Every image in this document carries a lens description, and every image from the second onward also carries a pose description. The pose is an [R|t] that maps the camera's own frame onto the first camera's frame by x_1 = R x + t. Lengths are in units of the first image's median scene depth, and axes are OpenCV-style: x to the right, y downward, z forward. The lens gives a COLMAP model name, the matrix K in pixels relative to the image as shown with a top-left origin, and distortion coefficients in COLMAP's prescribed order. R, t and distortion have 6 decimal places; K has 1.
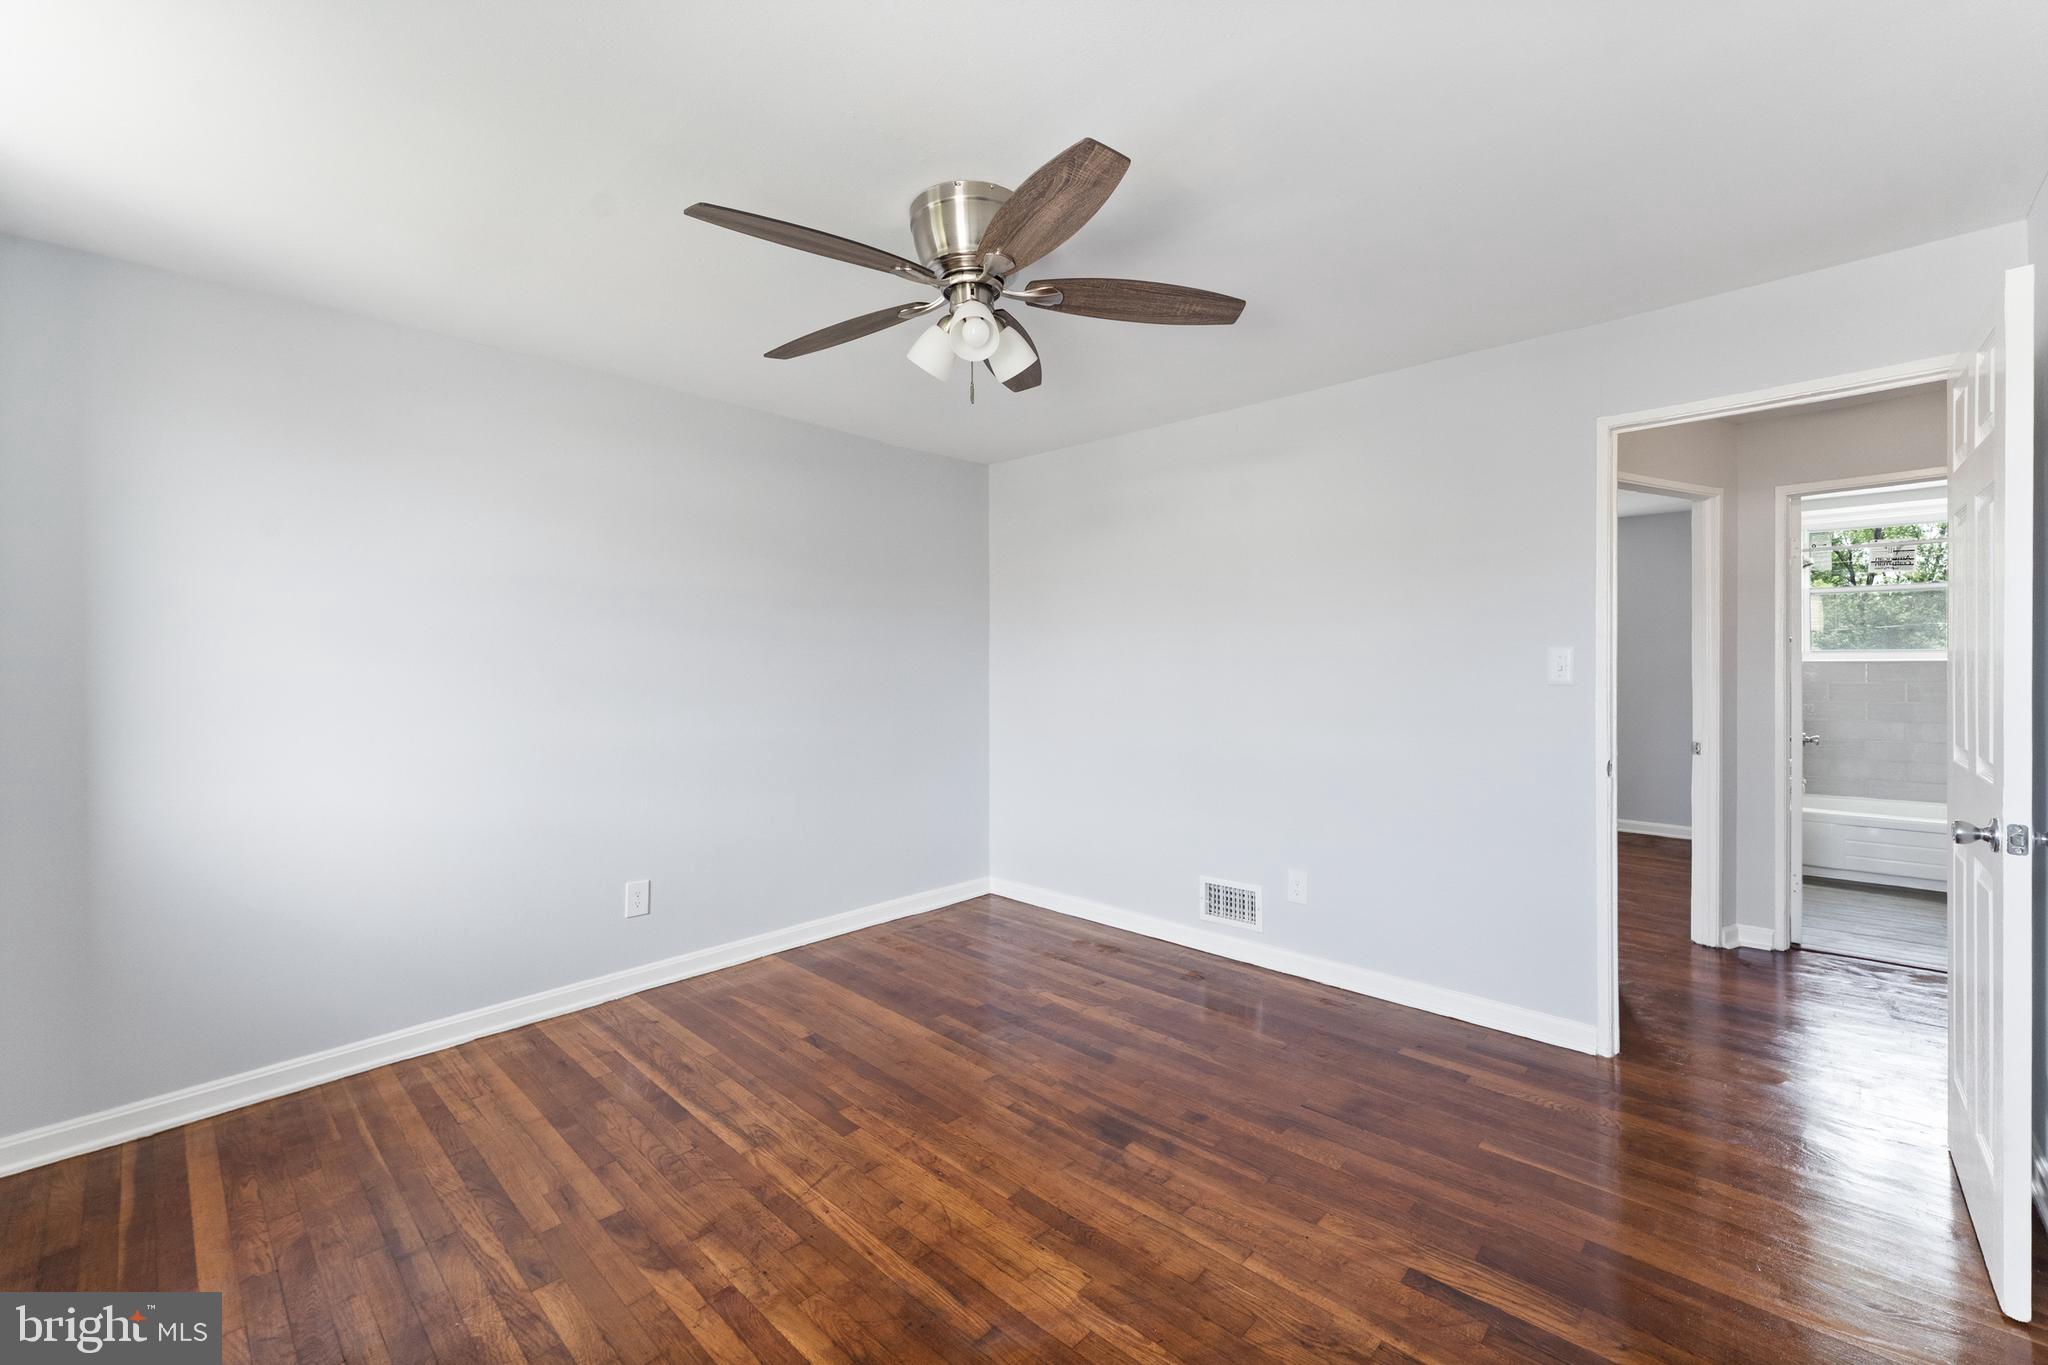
lens RADIAL K [[829.9, 0, 1016.8], [0, 829.9, 667.6], [0, 0, 1]] dist [-0.001366, -0.000415]
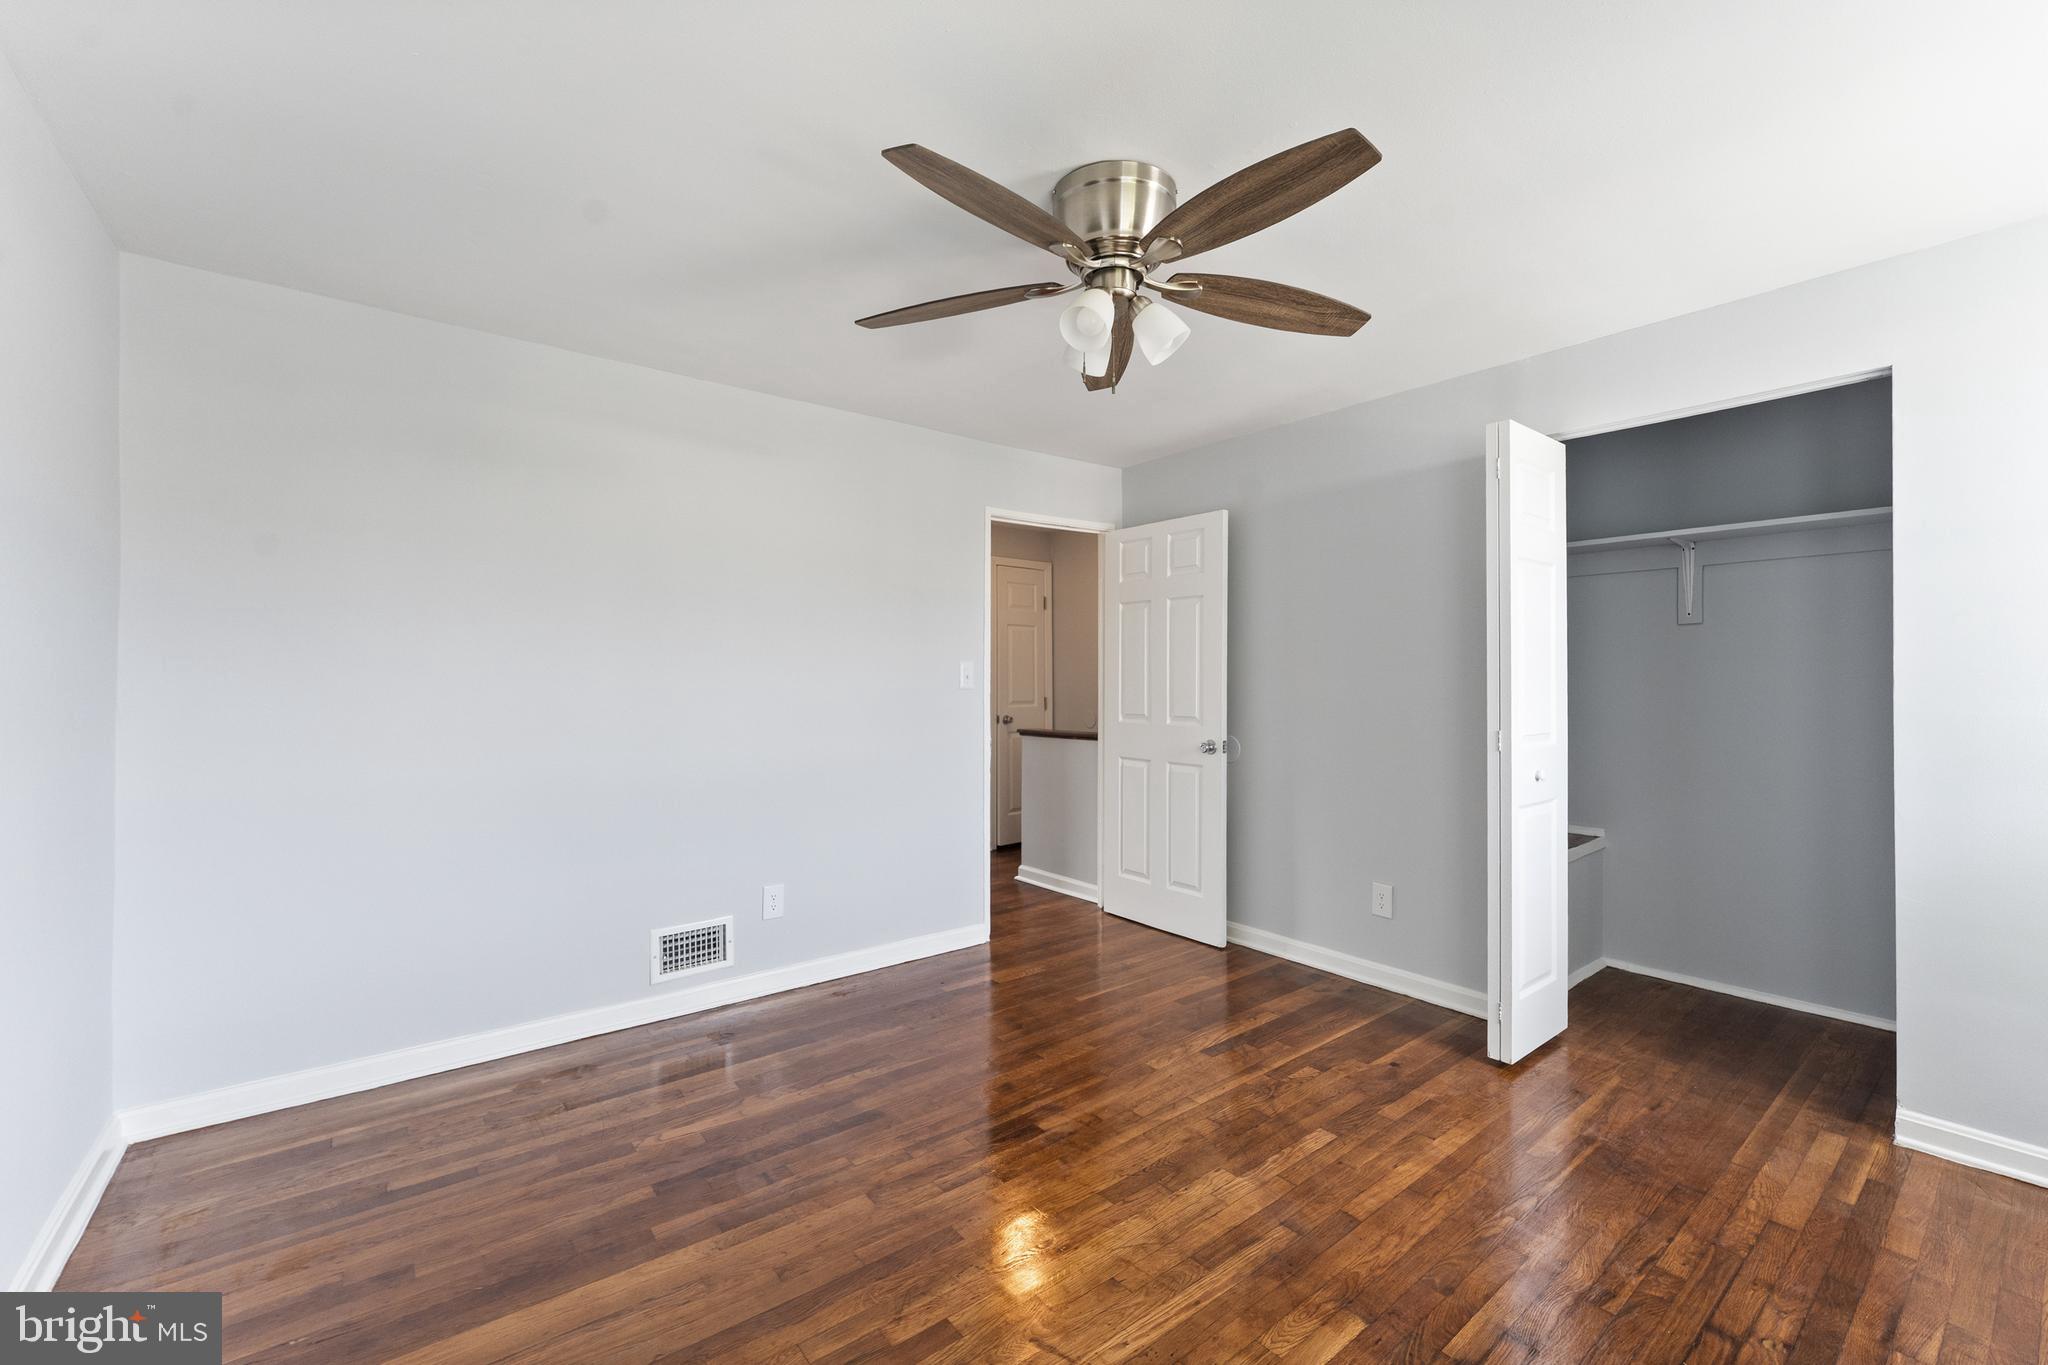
lens RADIAL K [[856.5, 0, 1024.0], [0, 856.5, 682.5], [0, 0, 1]] dist [0.000413, -0.000048]
pose [[0.141385, -0.002133, 0.989952, -0.716178], [0.004384, 0.999989, 0.001529, 0.007585], [-0.989945, 0.004124, 0.141393, 0.656676]]
